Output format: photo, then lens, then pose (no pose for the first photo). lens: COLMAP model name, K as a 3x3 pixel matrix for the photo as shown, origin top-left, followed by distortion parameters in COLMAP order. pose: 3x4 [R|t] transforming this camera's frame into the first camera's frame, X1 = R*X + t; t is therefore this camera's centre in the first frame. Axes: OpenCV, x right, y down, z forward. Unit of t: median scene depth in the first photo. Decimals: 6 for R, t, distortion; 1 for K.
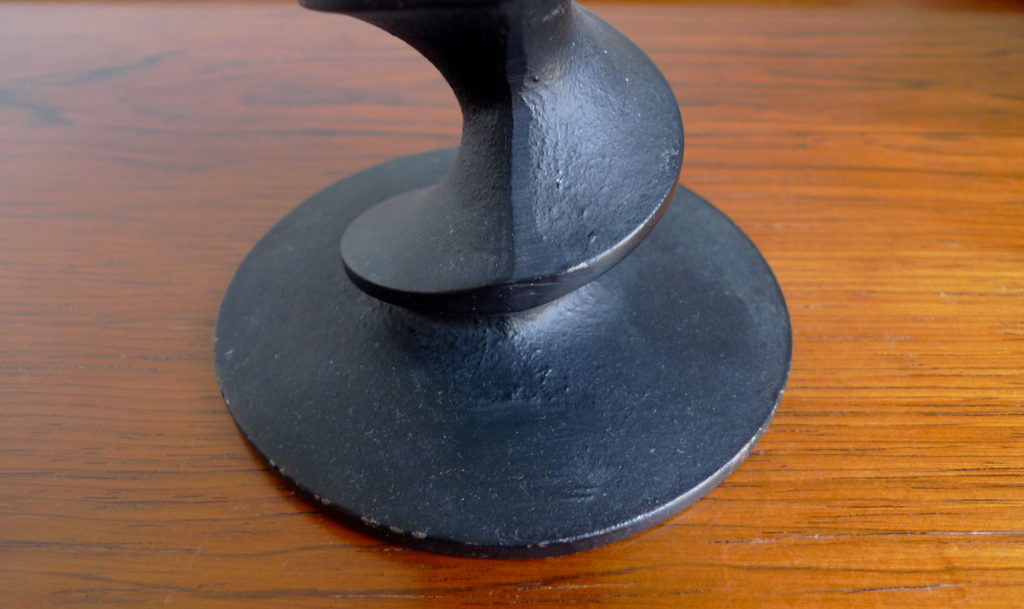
lens RADIAL K [[707.4, 0, 524.7], [0, 707.4, 302.7], [0, 0, 1]] dist [-0.042931, 0.005709]
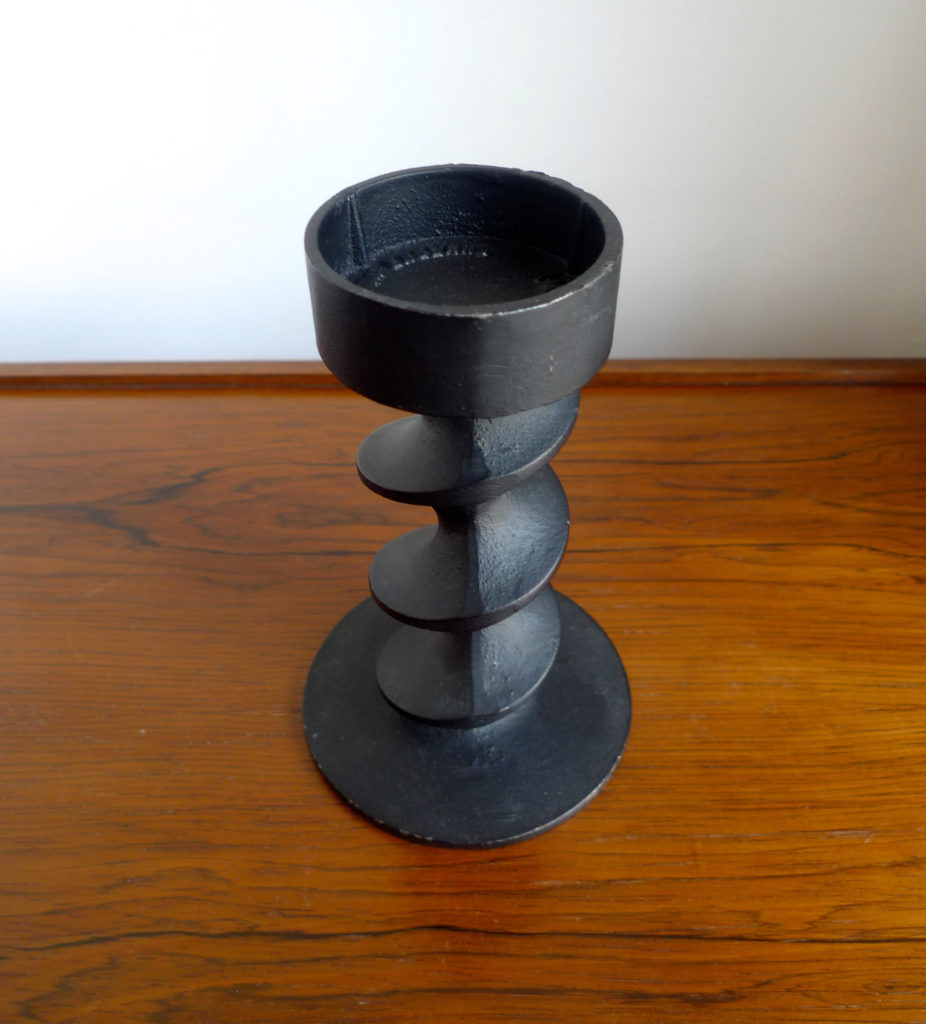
lens RADIAL K [[884.7, 0, 463.6], [0, 884.7, 508.4], [0, 0, 1]] dist [-0.030799, -0.005627]
pose [[0.999813, -0.012799, -0.014480, 0.000623], [0.012814, 0.999917, 0.000918, -0.501525], [0.014467, -0.001103, 0.999895, -1.238479]]
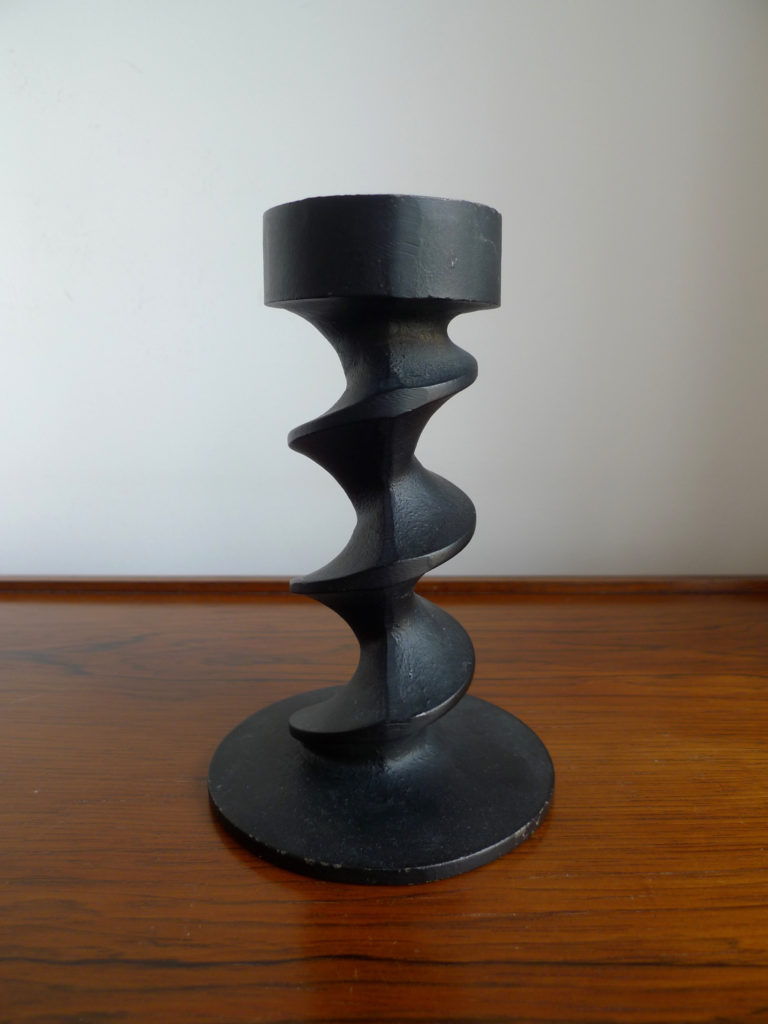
lens RADIAL K [[725.2, 0, 383.3], [0, 725.2, 508.0], [0, 0, 1]] dist [-0.036695, -0.003965]
pose [[0.999944, -0.010570, 0.000073, -0.019623], [0.009021, 0.849731, -0.527140, 0.411121], [0.005510, 0.527111, 0.849779, -0.805166]]
